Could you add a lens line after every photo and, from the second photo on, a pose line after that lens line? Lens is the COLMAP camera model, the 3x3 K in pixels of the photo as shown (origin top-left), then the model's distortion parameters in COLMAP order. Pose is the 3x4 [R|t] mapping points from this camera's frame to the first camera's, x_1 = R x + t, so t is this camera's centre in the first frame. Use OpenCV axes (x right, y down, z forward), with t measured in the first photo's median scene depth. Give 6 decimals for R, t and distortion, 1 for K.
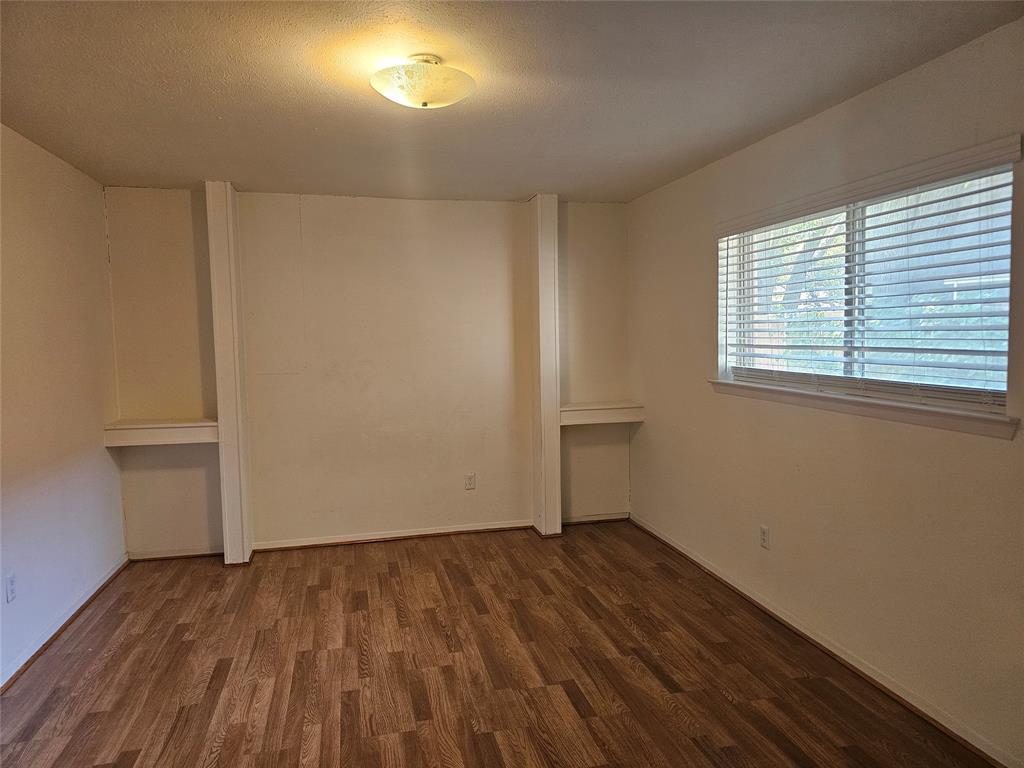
lens RADIAL K [[686.6, 0, 511.5], [0, 686.6, 381.6], [0, 0, 1]] dist [0.045812, -0.028417]
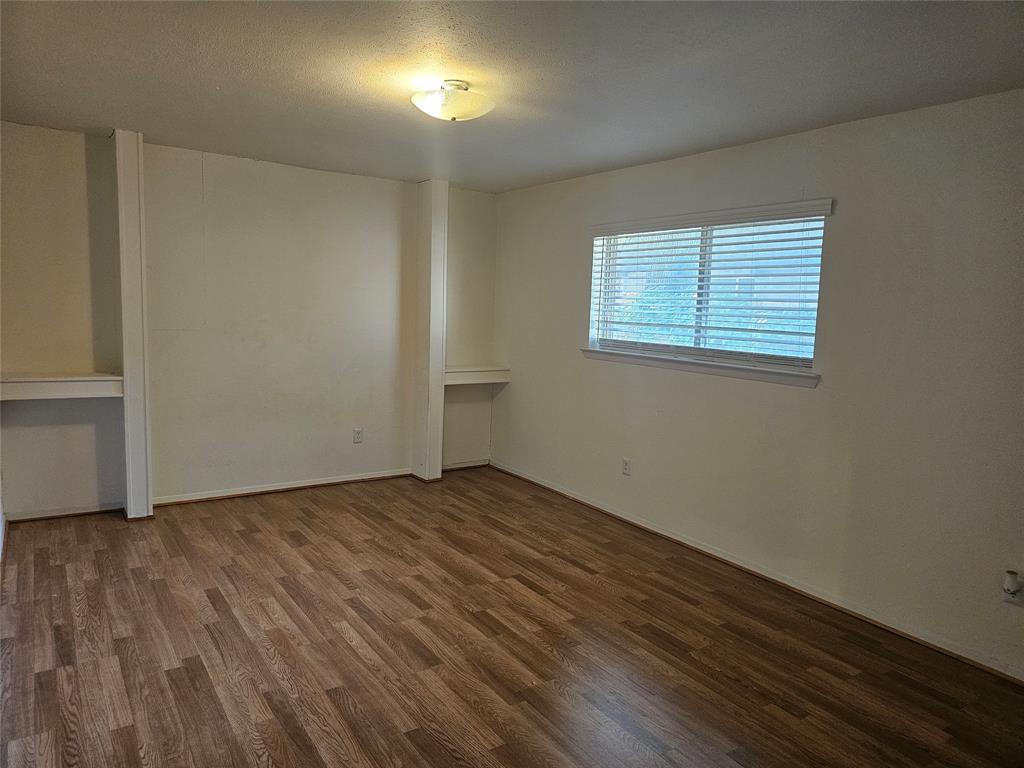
lens RADIAL K [[686.6, 0, 509.5], [0, 686.6, 381.4], [0, 0, 1]] dist [0.045812, -0.028417]
pose [[0.934828, 0.011005, 0.354929, -0.321918], [-0.026392, 0.998908, 0.038540, 0.015444], [-0.354118, -0.045395, 0.934098, -0.153937]]
